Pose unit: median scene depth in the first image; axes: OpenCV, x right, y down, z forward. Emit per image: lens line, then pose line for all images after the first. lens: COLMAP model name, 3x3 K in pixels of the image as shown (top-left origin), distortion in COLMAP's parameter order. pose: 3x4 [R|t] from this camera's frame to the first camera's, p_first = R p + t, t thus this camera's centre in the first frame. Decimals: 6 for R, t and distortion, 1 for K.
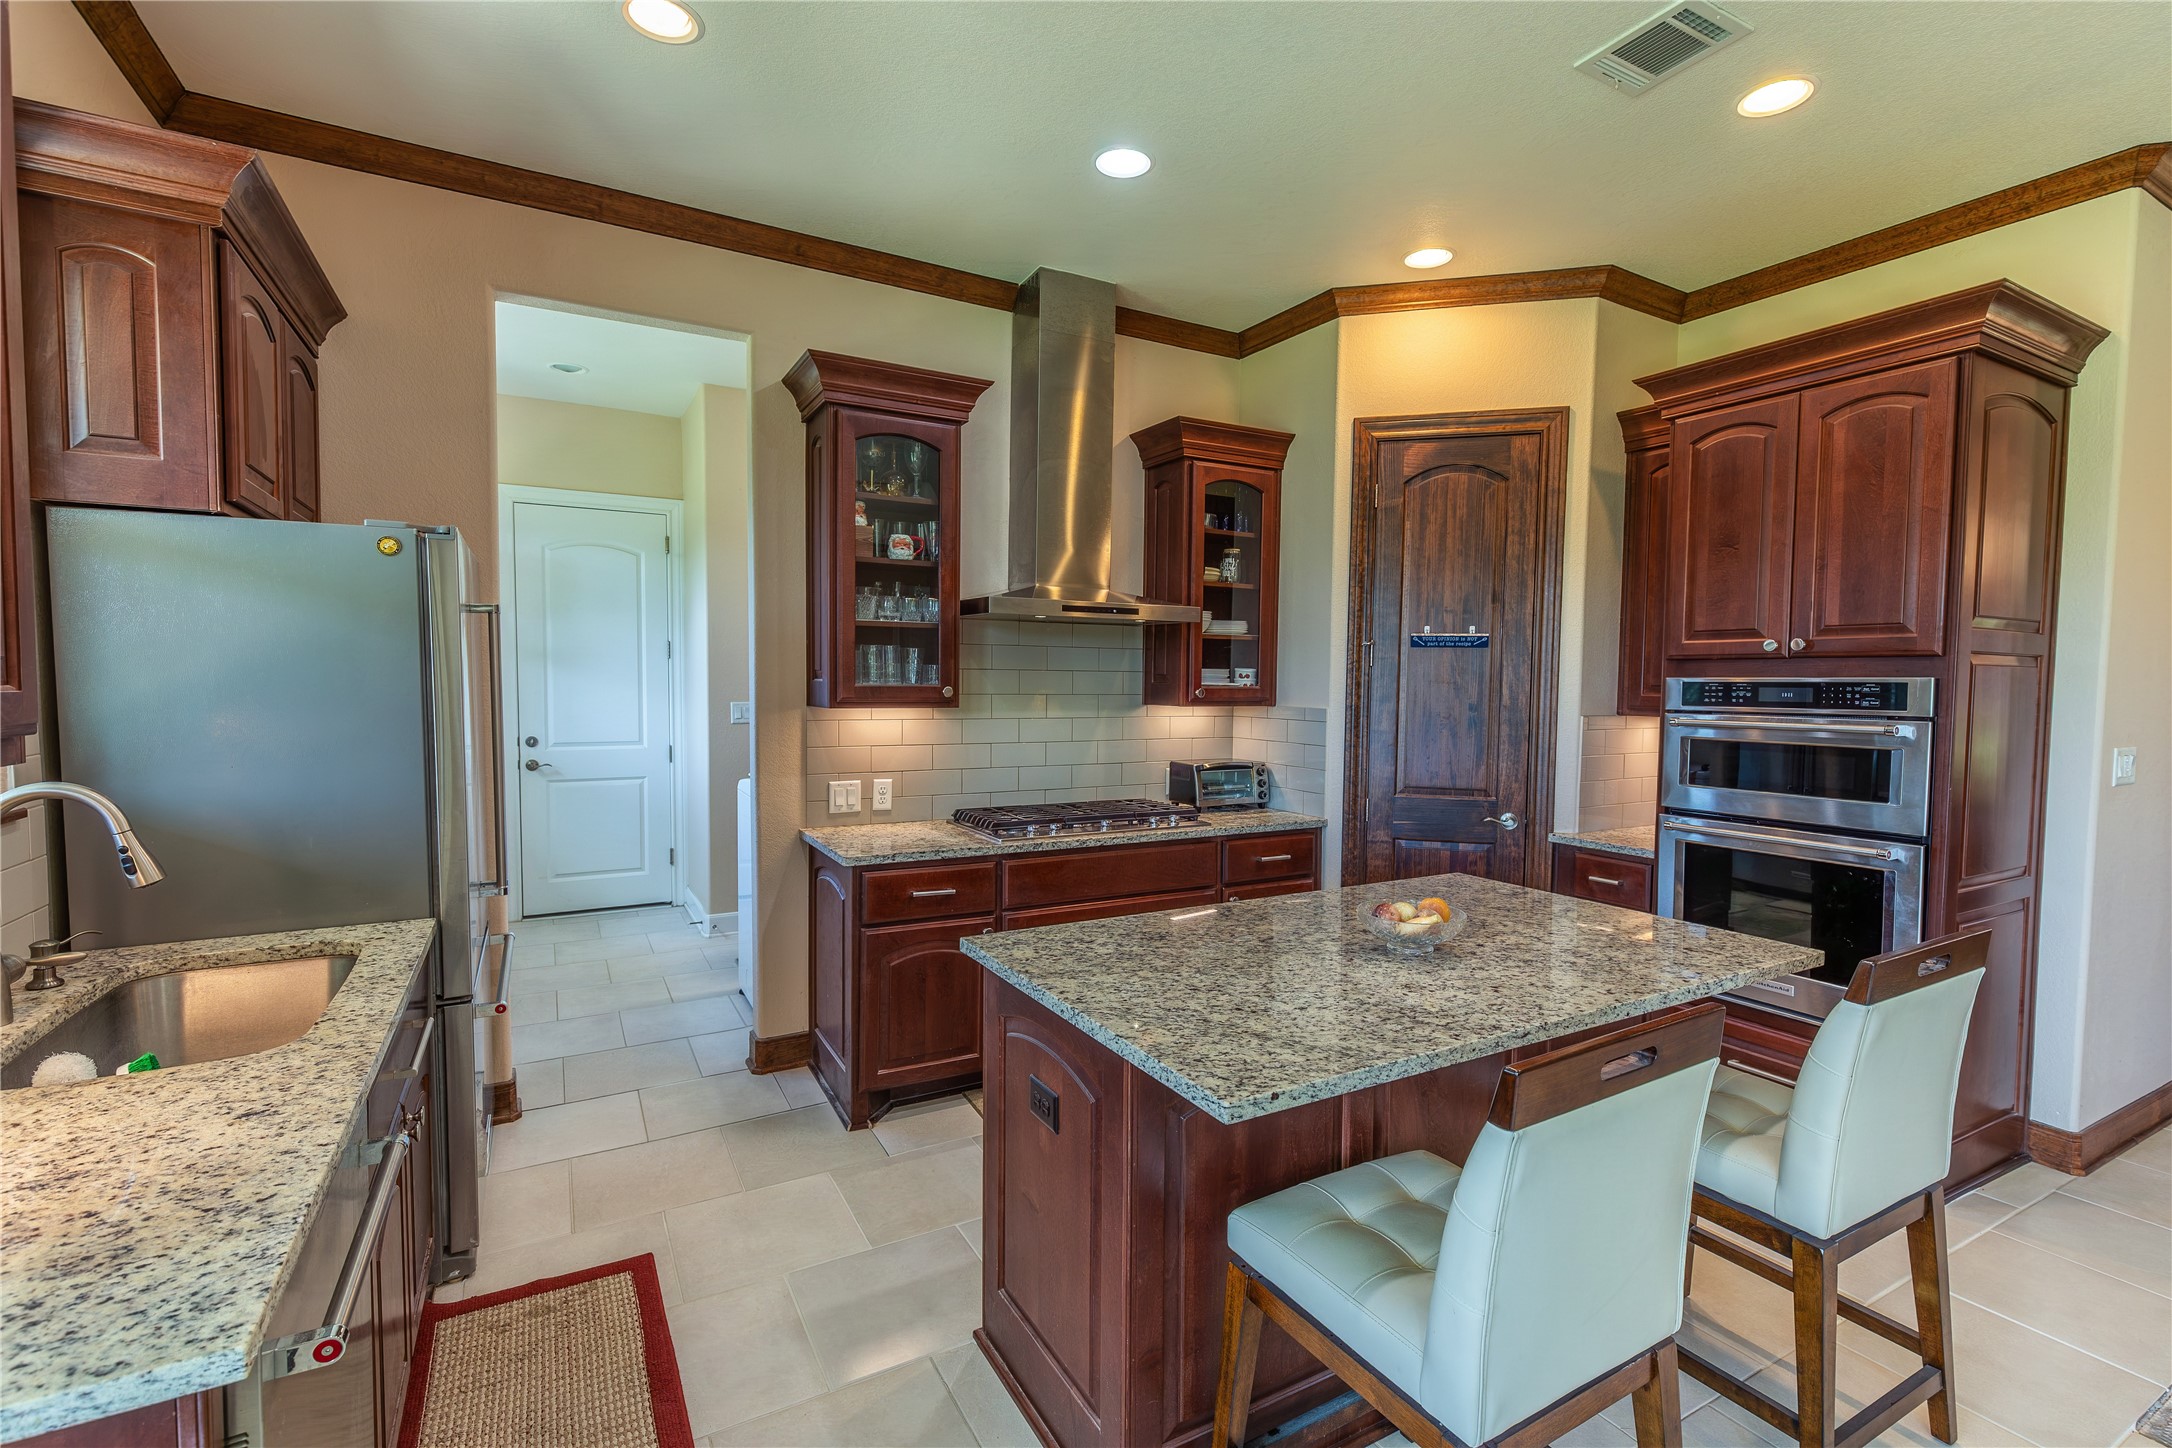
lens RADIAL K [[983.3, 0, 1086.3], [0, 983.3, 726.2], [0, 0, 1]] dist [0.008377, -0.001750]
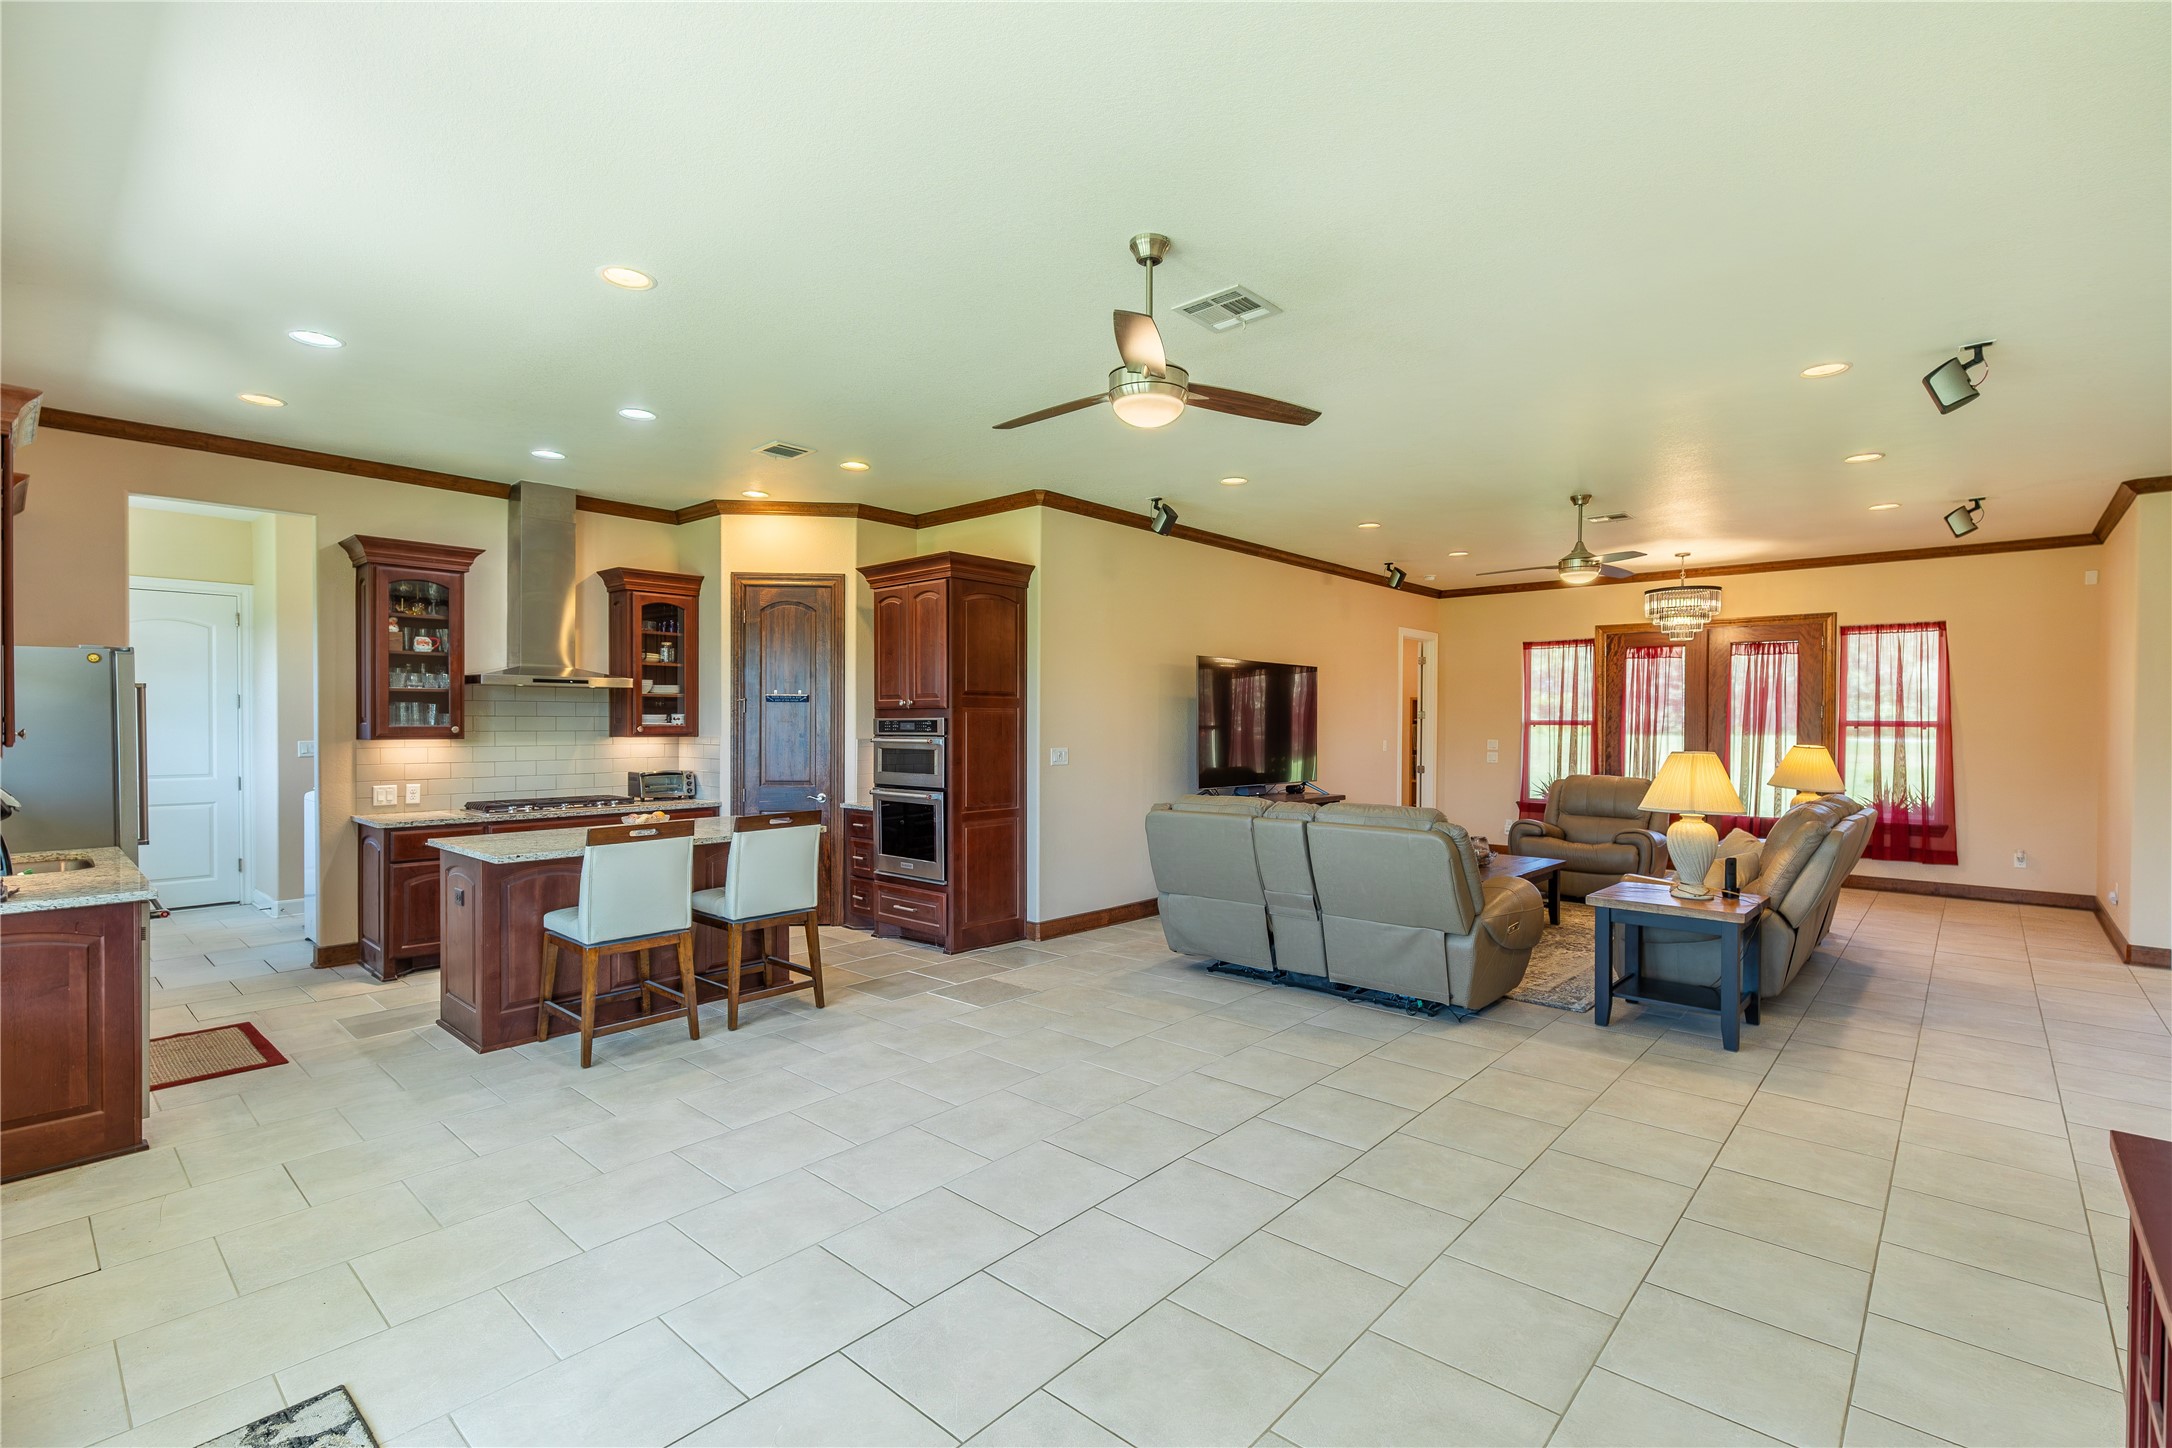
lens RADIAL K [[983.3, 0, 1091.3], [0, 983.3, 730.7], [0, 0, 1]] dist [0.008377, -0.001750]
pose [[0.944487, -0.011938, 0.328333, 0.317545], [0.023814, 0.999199, -0.032172, 0.044941], [-0.327686, 0.038205, 0.944014, -0.910758]]
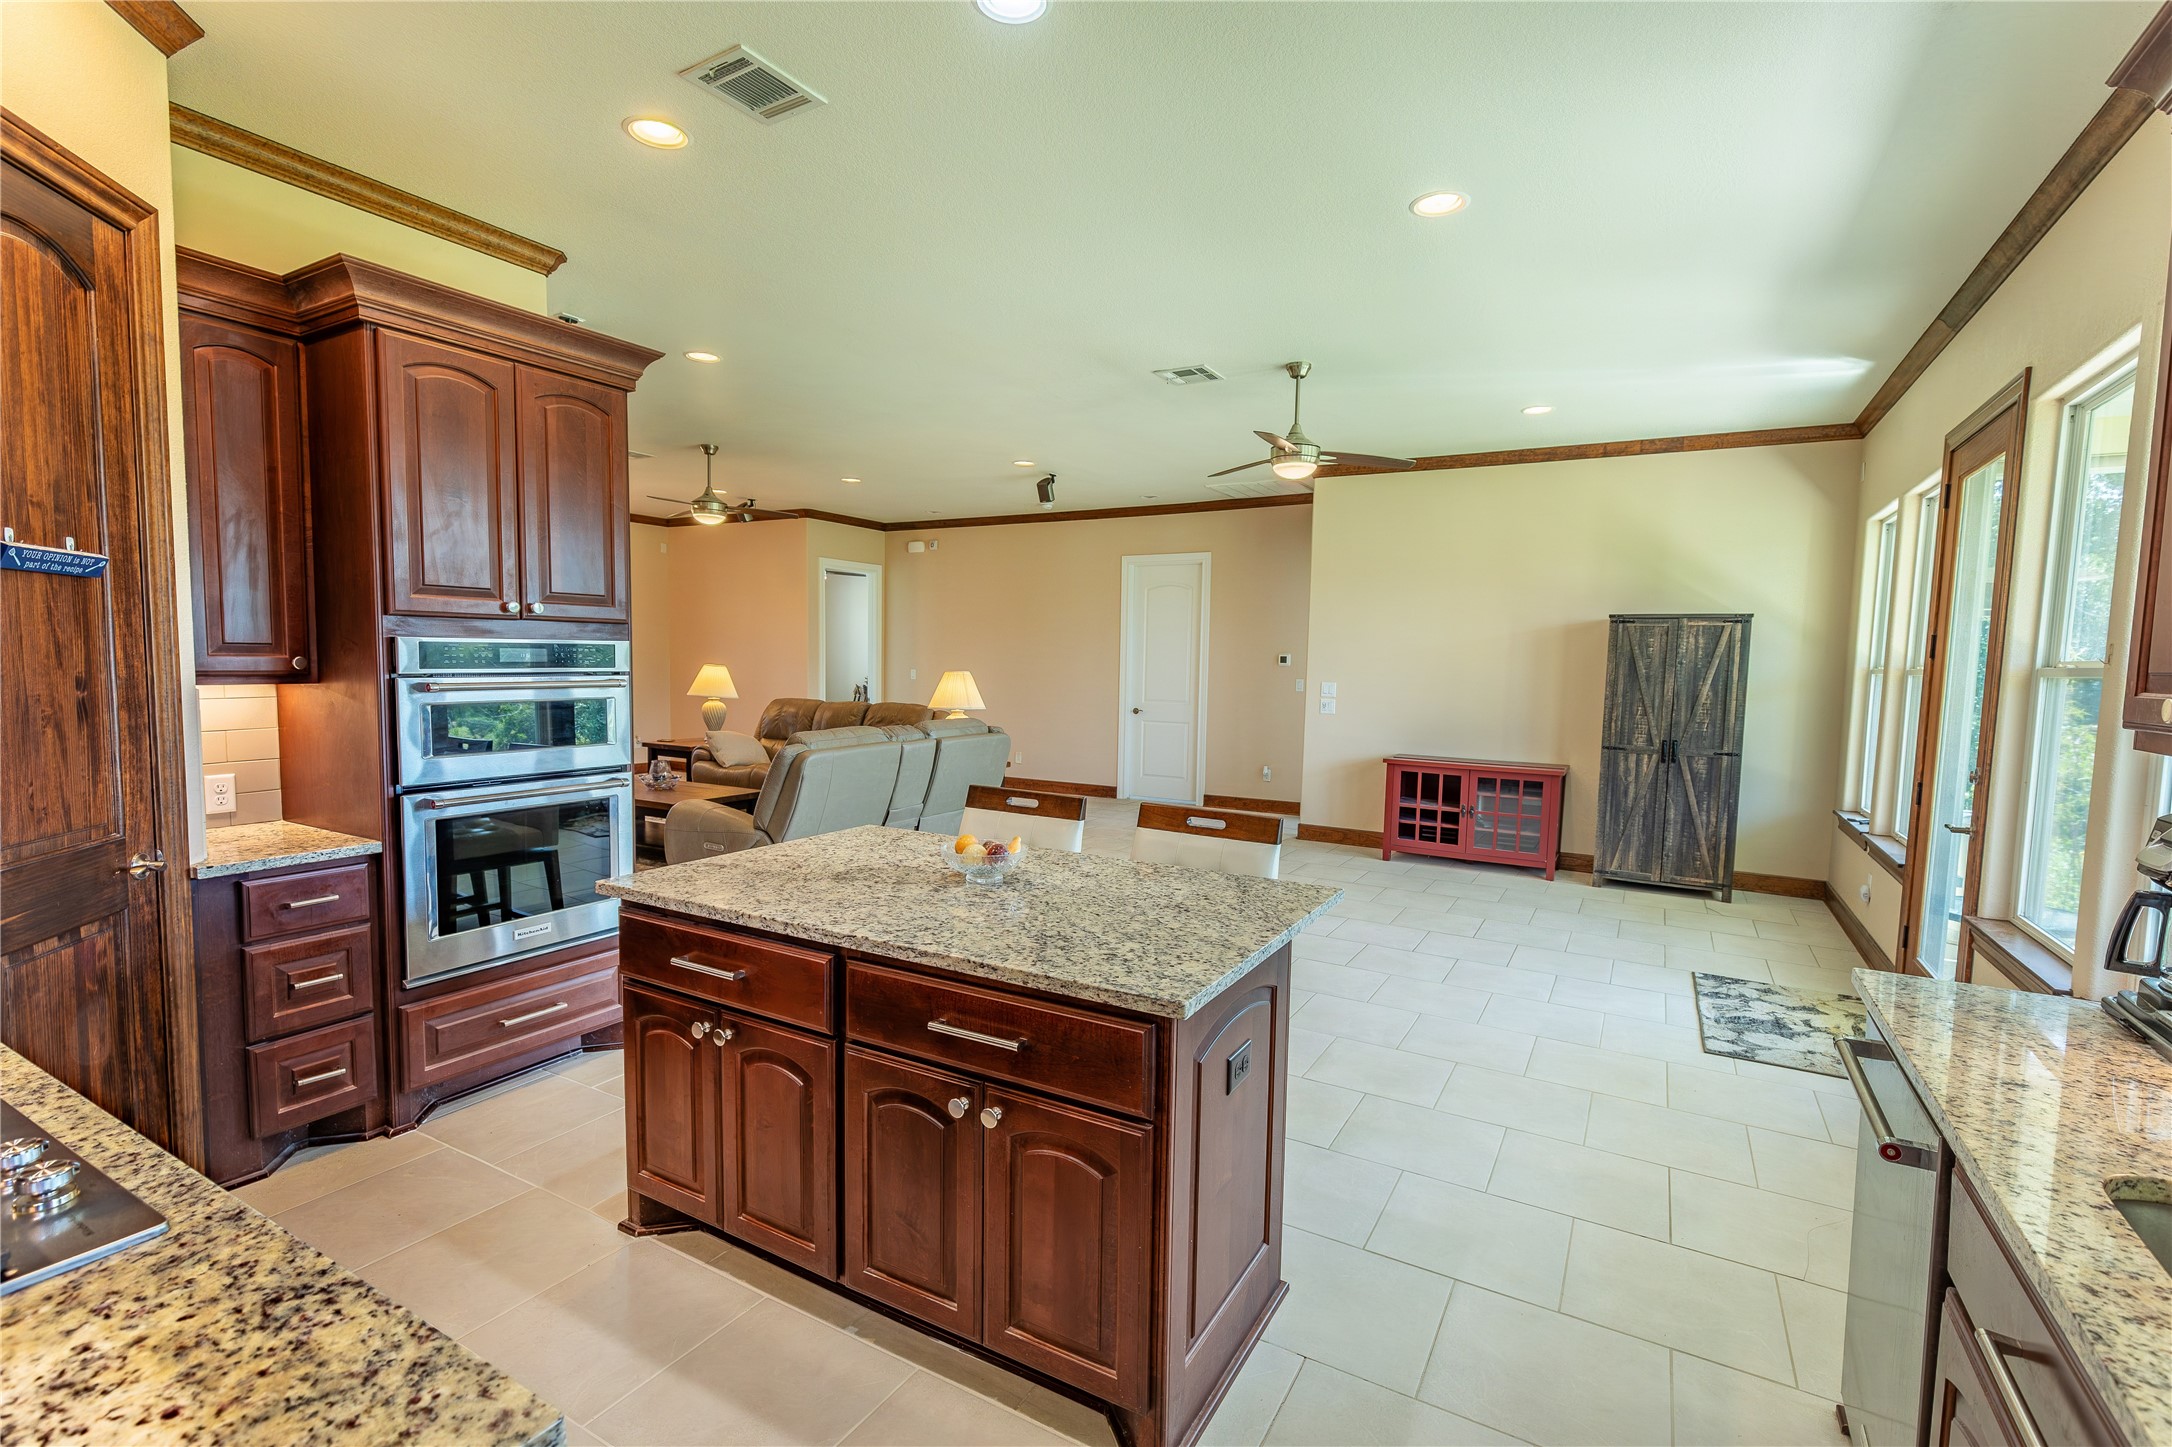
lens RADIAL K [[983.3, 0, 1124.0], [0, 983.3, 728.0], [0, 0, 1]] dist [0.008377, -0.001750]
pose [[-0.538119, -0.080536, 0.839012, -0.424144], [0.019022, 0.994011, 0.107614, -0.045550], [-0.842654, 0.073869, -0.533364, 0.841733]]
